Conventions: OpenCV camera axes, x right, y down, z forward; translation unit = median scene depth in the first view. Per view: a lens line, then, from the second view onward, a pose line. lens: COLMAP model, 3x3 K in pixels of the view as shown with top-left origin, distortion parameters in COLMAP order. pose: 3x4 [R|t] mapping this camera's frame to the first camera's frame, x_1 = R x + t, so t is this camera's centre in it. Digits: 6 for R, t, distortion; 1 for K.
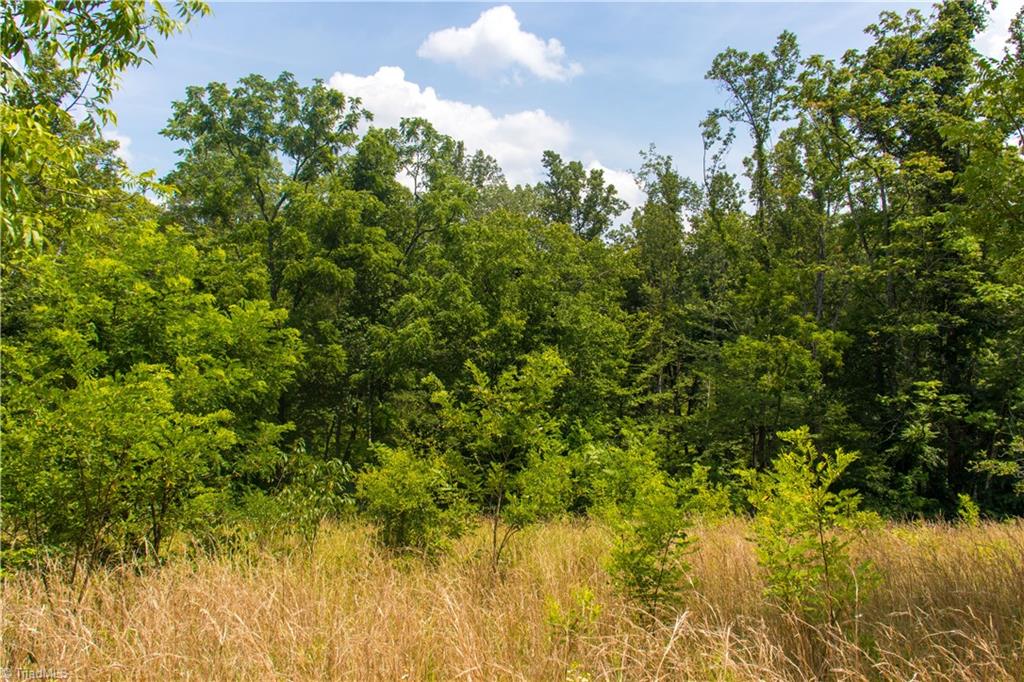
lens RADIAL K [[836.7, 0, 508.9], [0, 836.7, 341.8], [0, 0, 1]] dist [0.021749, -0.008619]
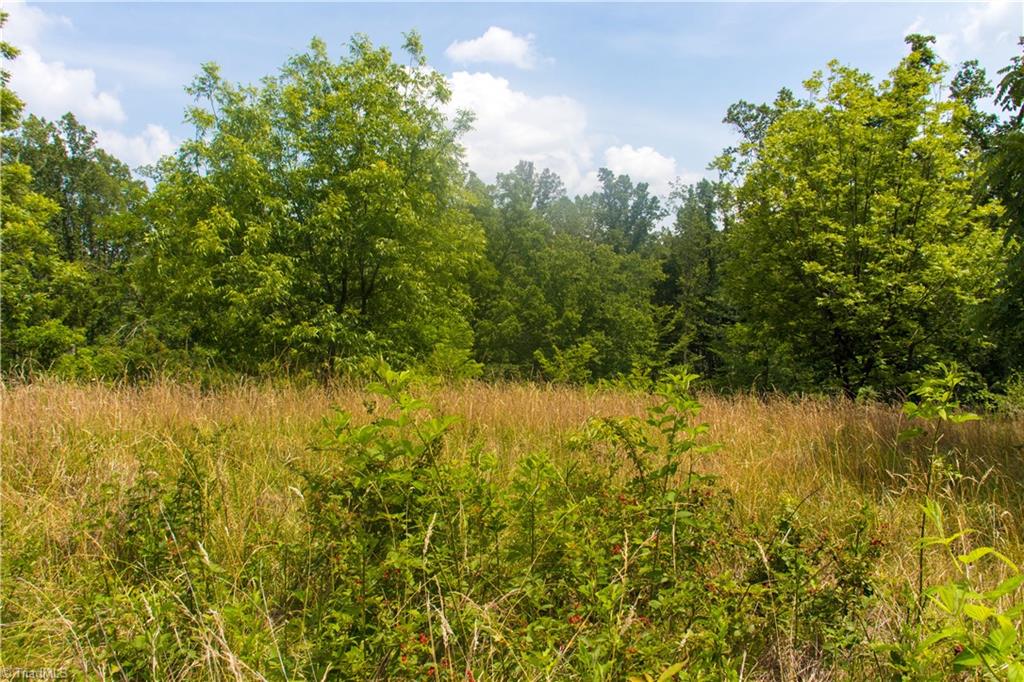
lens RADIAL K [[836.7, 0, 505.2], [0, 836.7, 343.8], [0, 0, 1]] dist [0.021749, -0.008619]
pose [[0.996988, -0.000741, -0.077550, 0.000376], [0.003374, 0.999422, 0.033836, -0.019478], [0.077480, -0.033996, 0.996414, -0.372191]]
